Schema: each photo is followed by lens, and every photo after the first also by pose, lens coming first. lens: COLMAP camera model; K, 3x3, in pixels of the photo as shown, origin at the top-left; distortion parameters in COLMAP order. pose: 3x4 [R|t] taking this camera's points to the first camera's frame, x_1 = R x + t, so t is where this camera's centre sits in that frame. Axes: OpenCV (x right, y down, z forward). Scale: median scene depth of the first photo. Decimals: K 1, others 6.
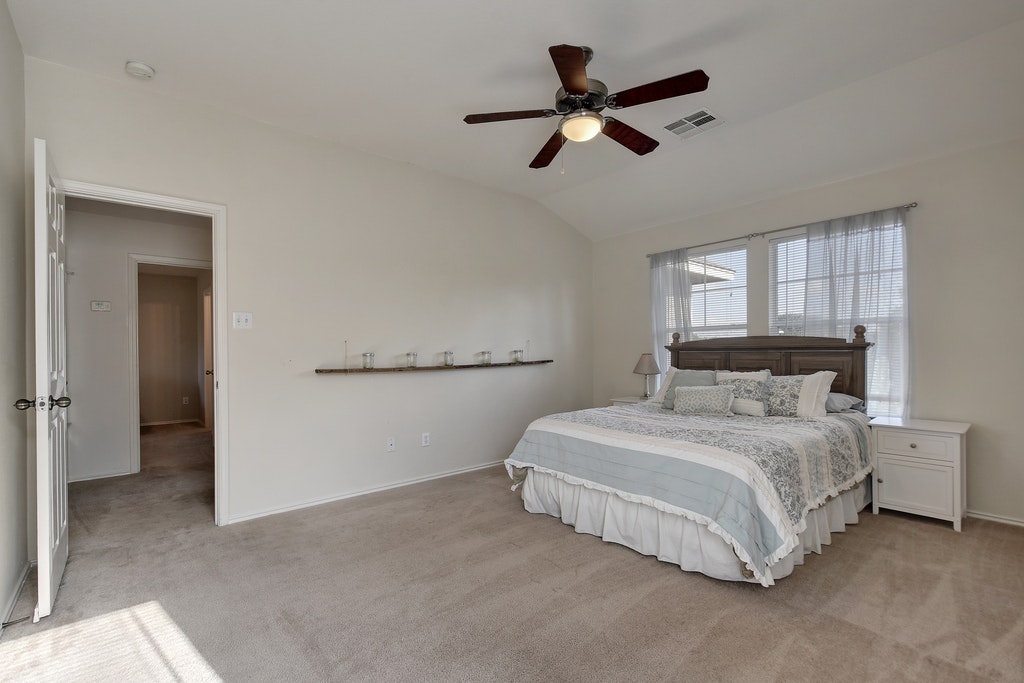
lens RADIAL K [[454.8, 0, 513.4], [0, 454.8, 348.2], [0, 0, 1]] dist [0.008115, -0.005827]
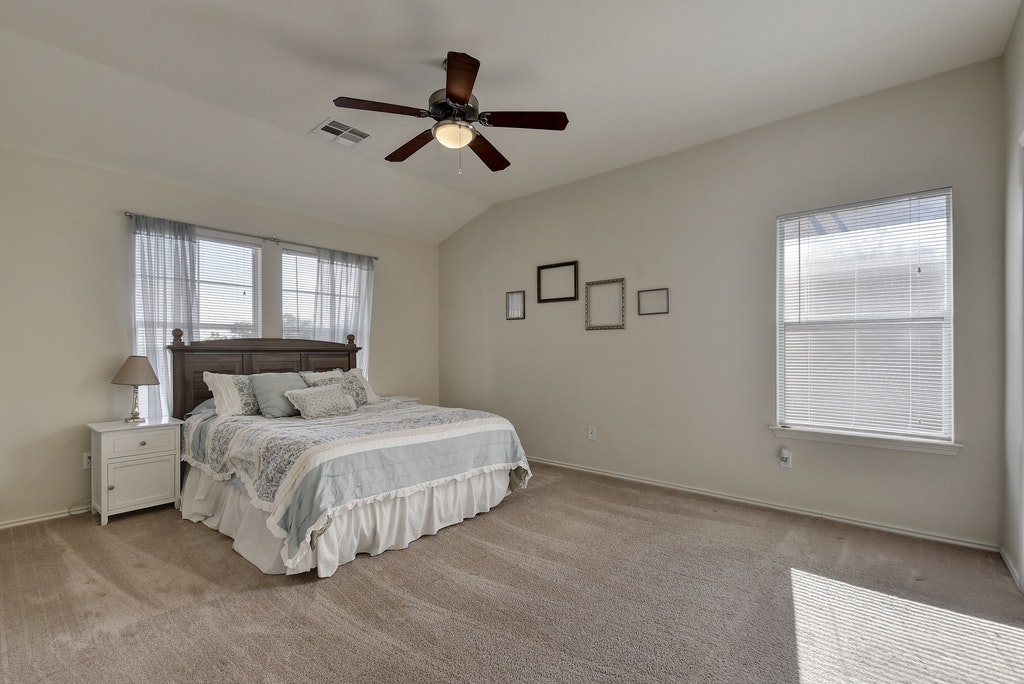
lens RADIAL K [[454.8, 0, 493.0], [0, 454.8, 350.6], [0, 0, 1]] dist [0.008115, -0.005827]
pose [[-0.133494, 0.012084, 0.990976, -0.586050], [-0.005549, 0.999901, -0.012940, 0.012184], [-0.991034, -0.007226, -0.133414, 0.695664]]
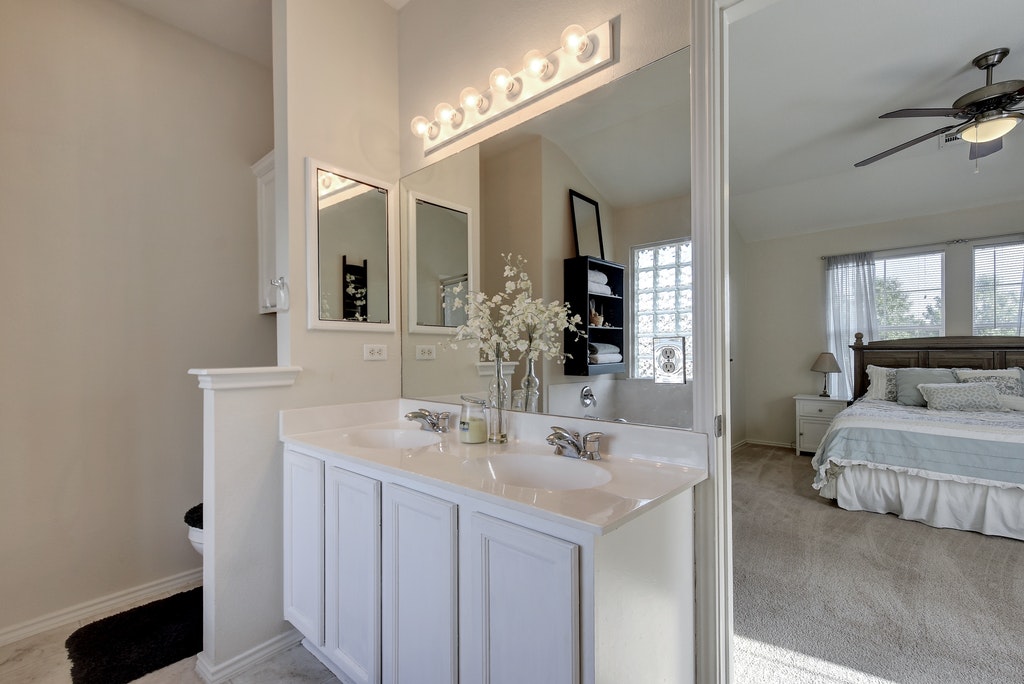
lens RADIAL K [[454.8, 0, 508.3], [0, 454.8, 350.9], [0, 0, 1]] dist [0.008115, -0.005827]
pose [[0.992517, 0.002687, 0.122081, -0.685251], [-0.003371, 0.999980, 0.005390, 0.006160], [-0.122064, -0.005761, 0.992506, 0.079086]]
